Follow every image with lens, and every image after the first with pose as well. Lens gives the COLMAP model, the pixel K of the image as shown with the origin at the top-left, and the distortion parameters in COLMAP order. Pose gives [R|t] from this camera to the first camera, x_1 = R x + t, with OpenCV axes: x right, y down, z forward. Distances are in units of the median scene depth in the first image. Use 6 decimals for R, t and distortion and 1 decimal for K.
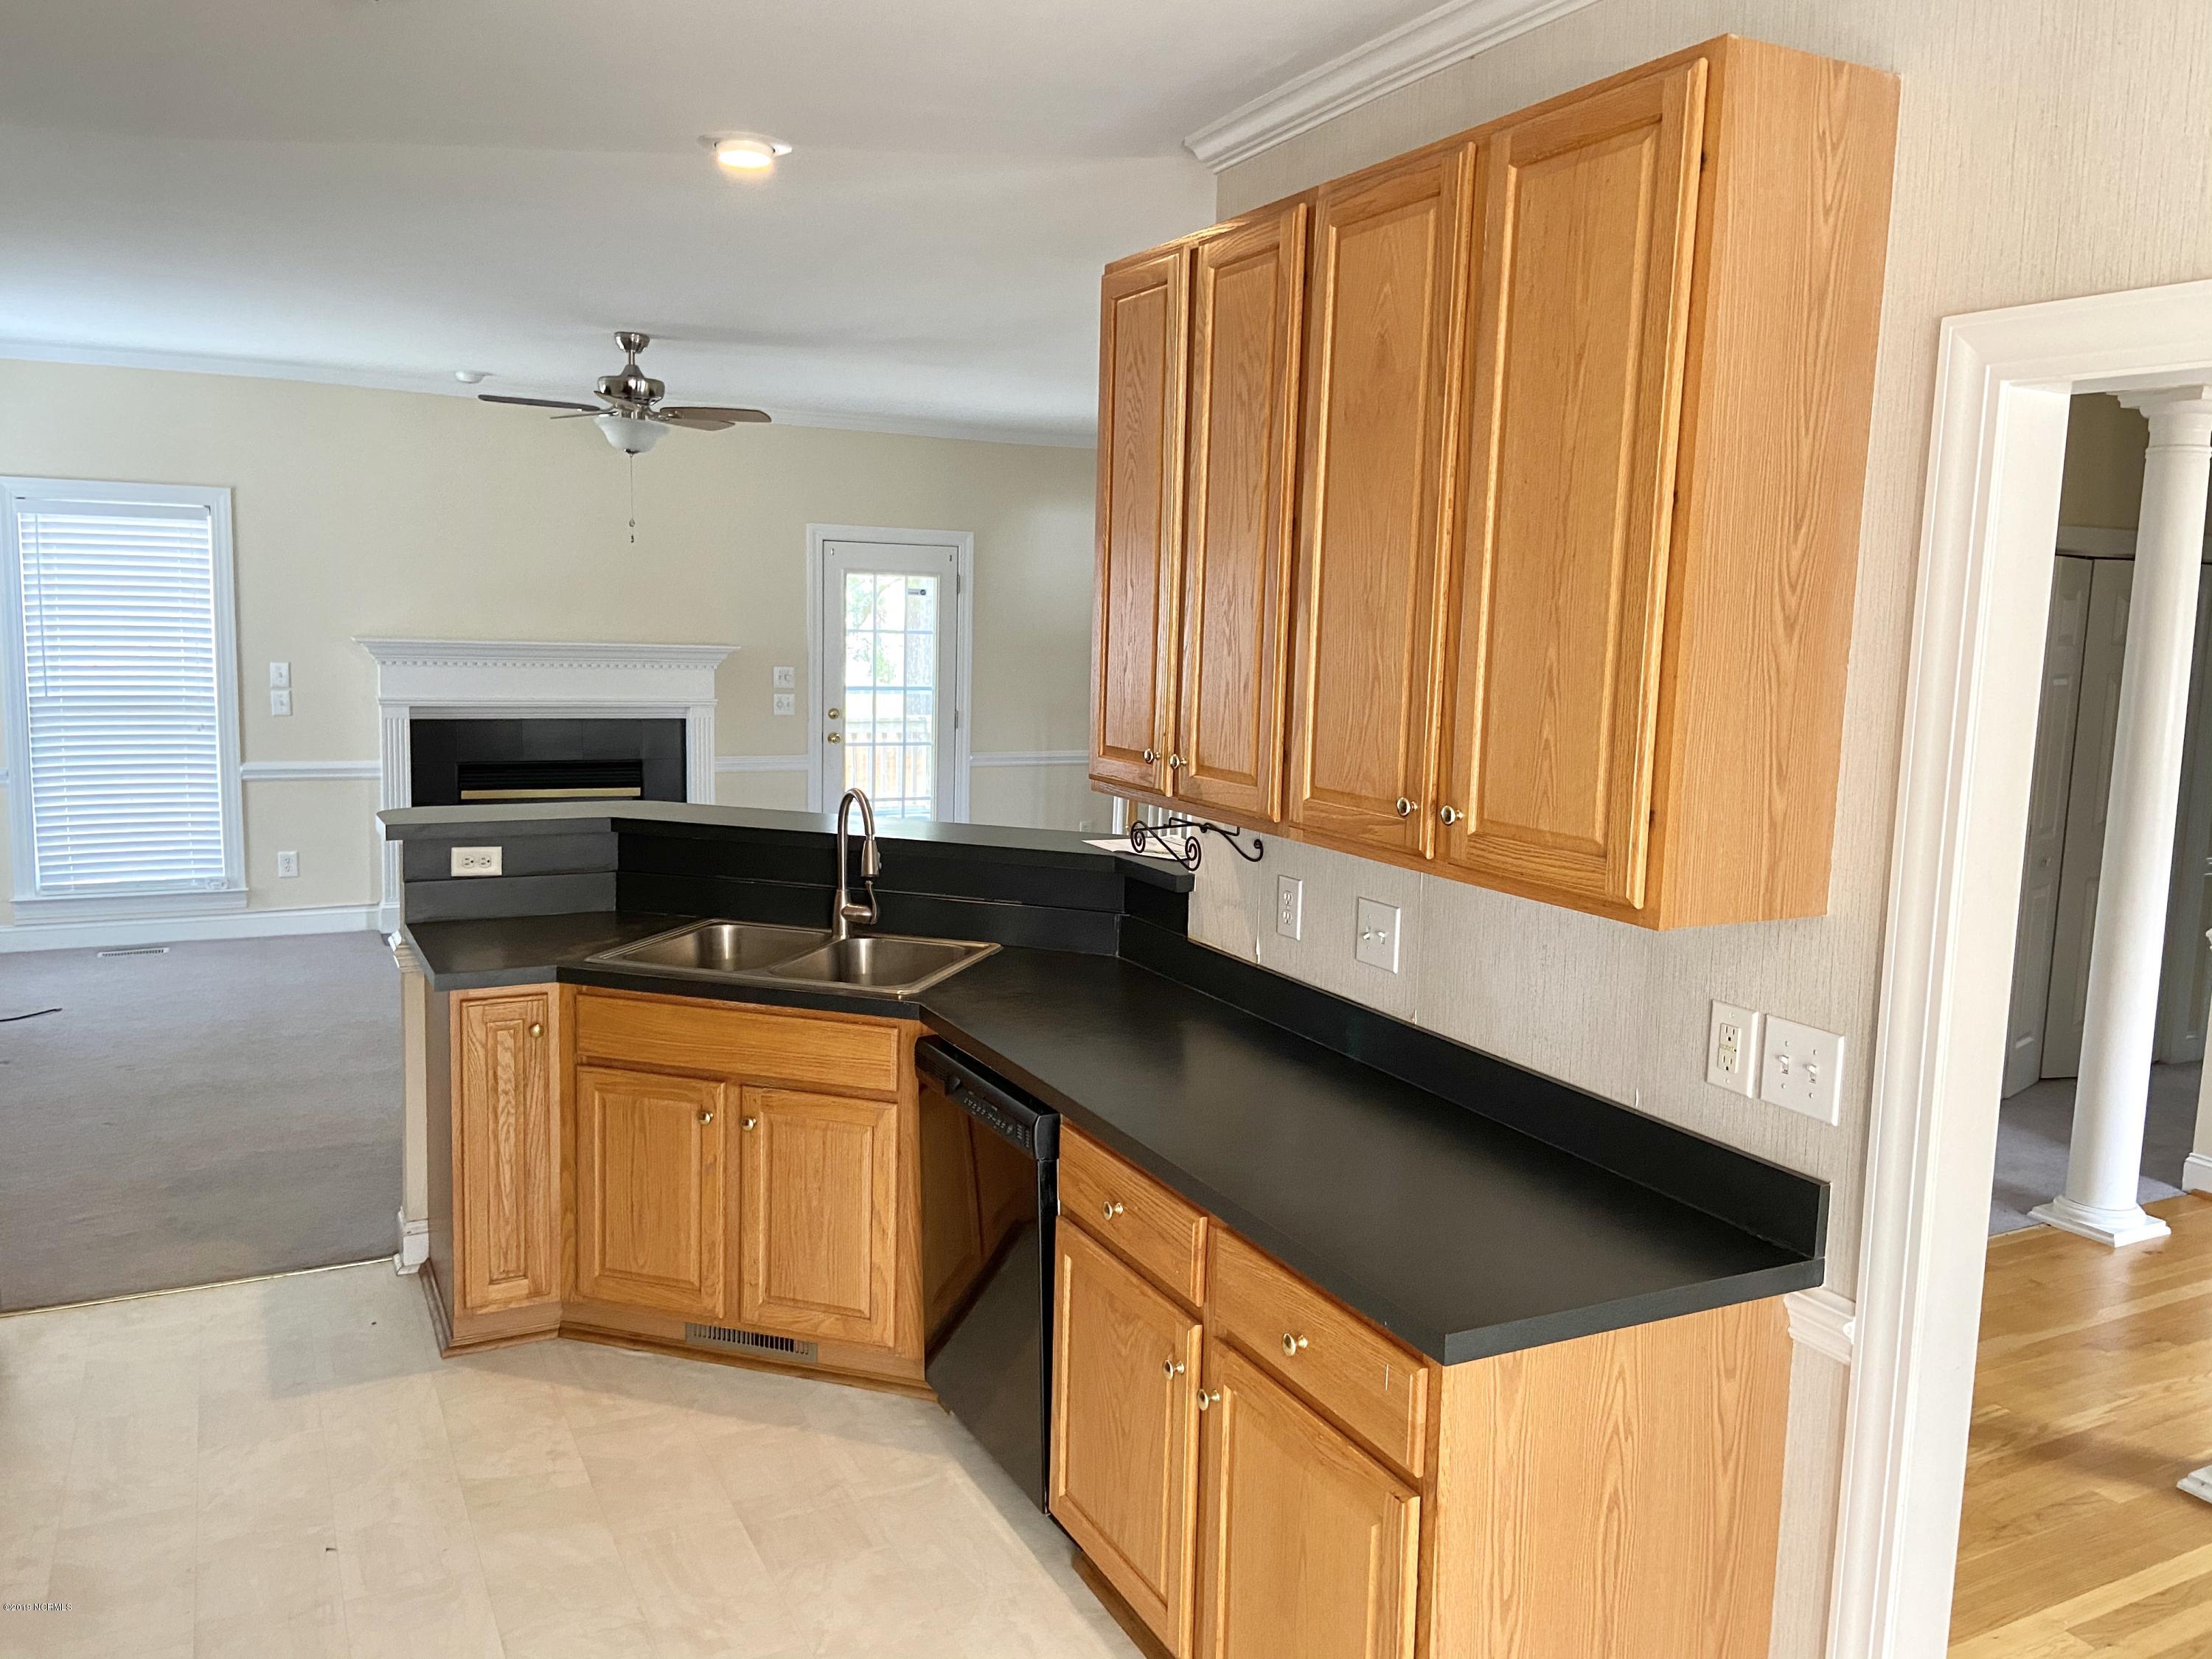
lens RADIAL K [[1682.6, 0, 1105.2], [0, 1682.6, 827.5], [0, 0, 1]] dist [0.096372, -0.120189]
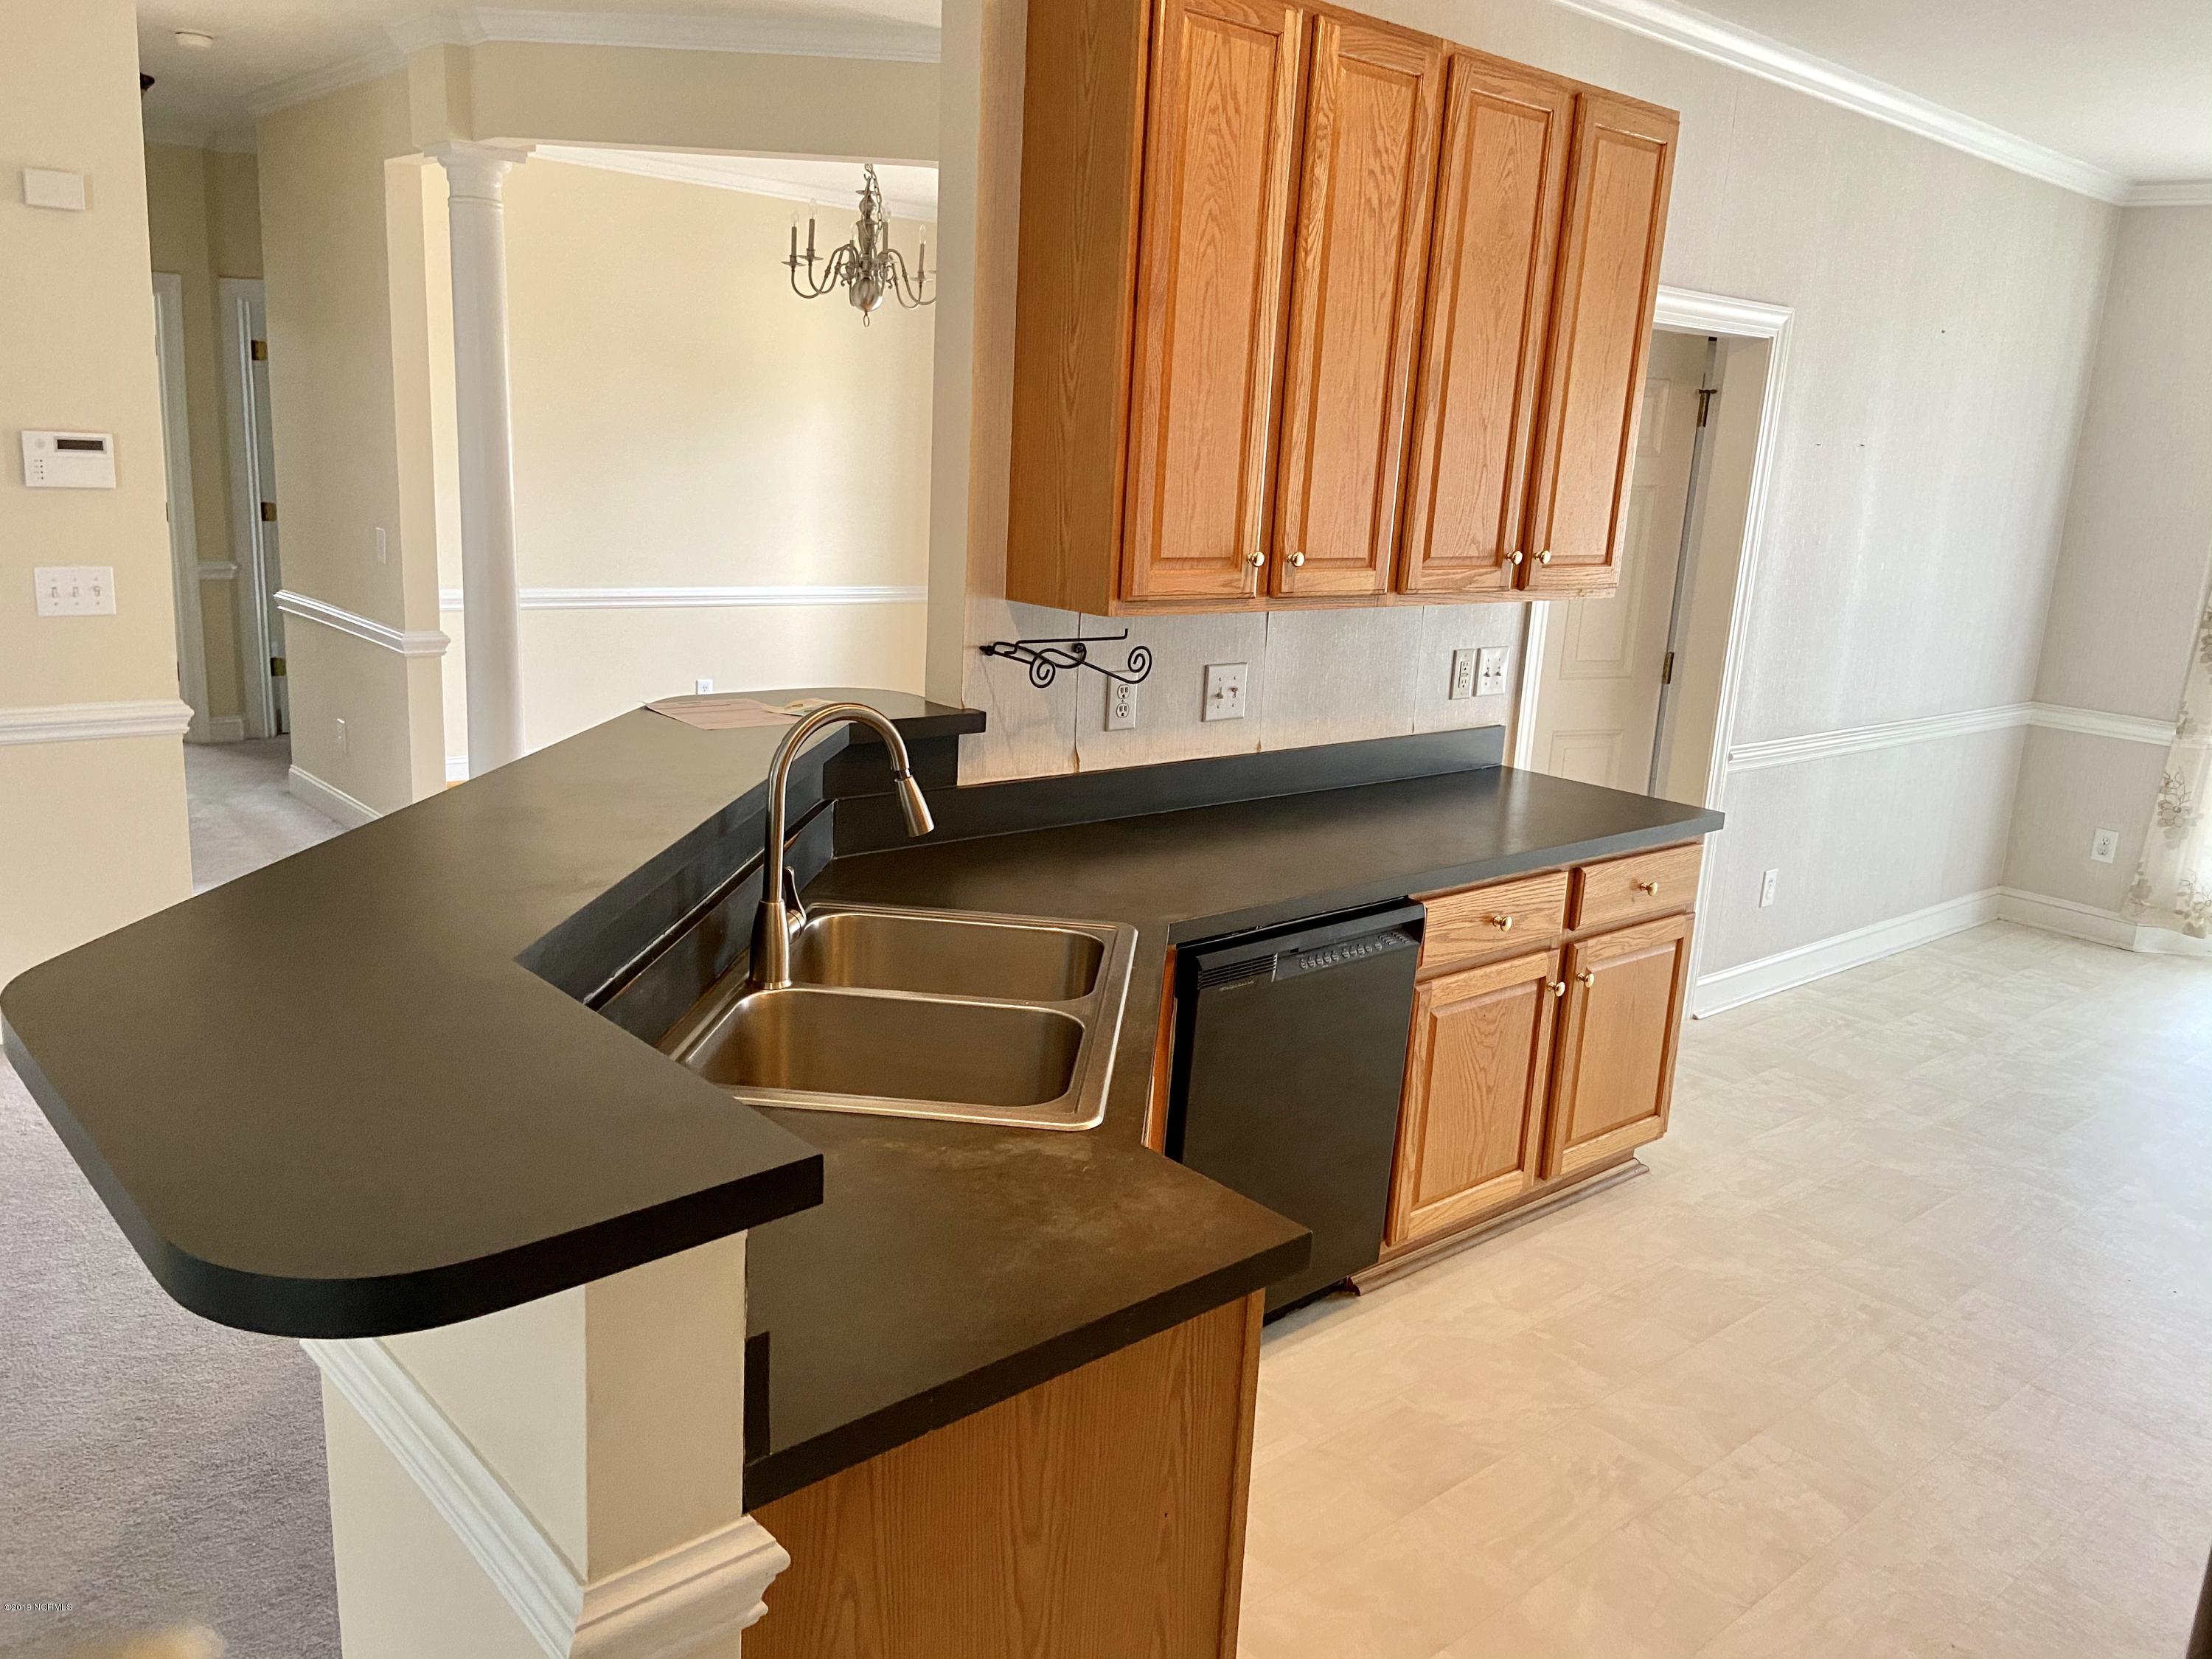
lens RADIAL K [[1682.6, 0, 1108.6], [0, 1682.6, 830.4], [0, 0, 1]] dist [0.096372, -0.120189]
pose [[-0.243030, -0.255930, 0.935647, -0.965967], [0.063818, 0.958258, 0.278691, -0.180542], [-0.967917, 0.127442, -0.216553, 1.410131]]
